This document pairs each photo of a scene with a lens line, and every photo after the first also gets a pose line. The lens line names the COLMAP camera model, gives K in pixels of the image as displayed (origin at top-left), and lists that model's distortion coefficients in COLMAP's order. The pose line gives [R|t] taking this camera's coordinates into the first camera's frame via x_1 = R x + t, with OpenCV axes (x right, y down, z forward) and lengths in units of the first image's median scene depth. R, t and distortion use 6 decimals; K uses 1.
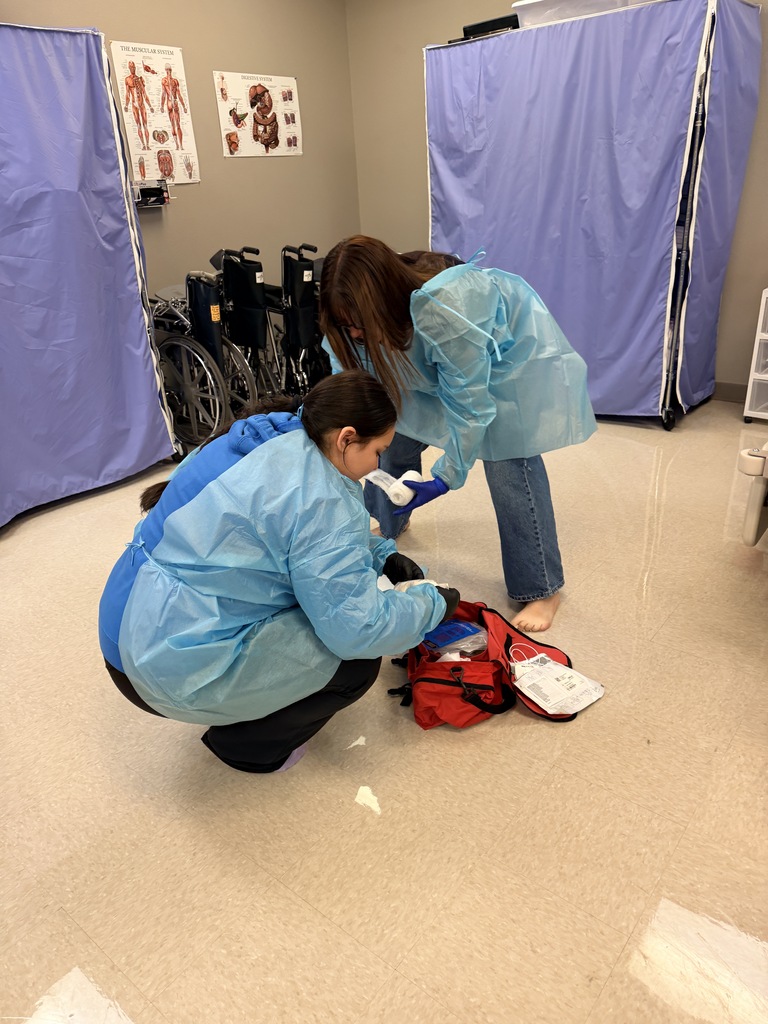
lens RADIAL K [[735.1, 0, 384.0], [0, 735.1, 512.0], [0, 0, 1]] dist [-0.003579, -0.002272]
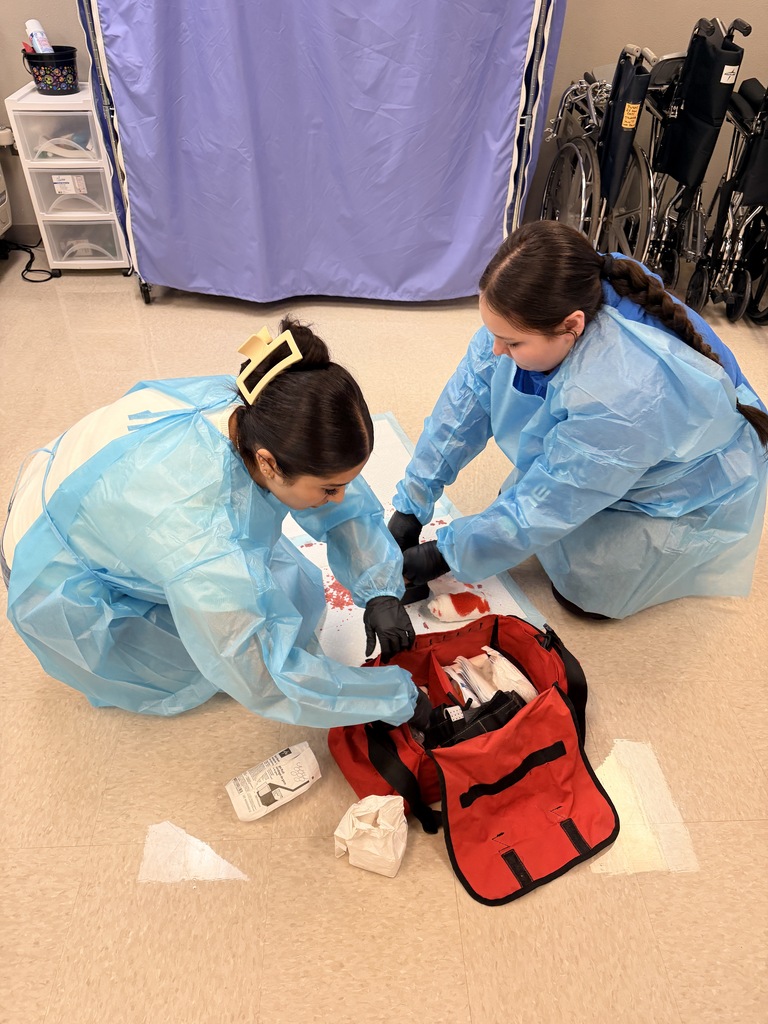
lens RADIAL K [[741.0, 0, 384.0], [0, 741.0, 512.0], [0, 0, 1]] dist [-0.001179, -0.003694]
pose [[0.672353, 0.507528, -0.538848, 0.203157], [-0.362150, 0.860411, 0.358525, -0.136046], [0.645592, -0.045912, 0.762301, 0.356342]]
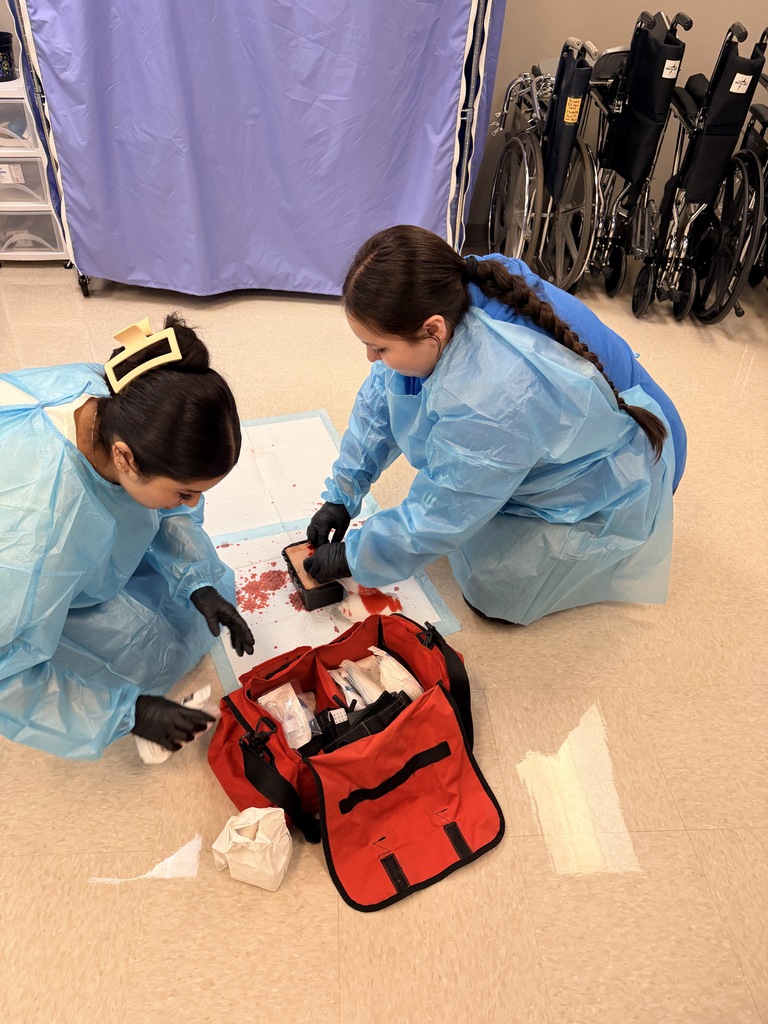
lens RADIAL K [[735.1, 0, 384.0], [0, 735.1, 512.0], [0, 0, 1]] dist [-0.003579, -0.002272]
pose [[0.675908, 0.516559, -0.525657, 0.230596], [-0.371817, 0.854837, 0.361947, -0.156371], [0.636318, -0.049195, 0.769857, 0.406647]]
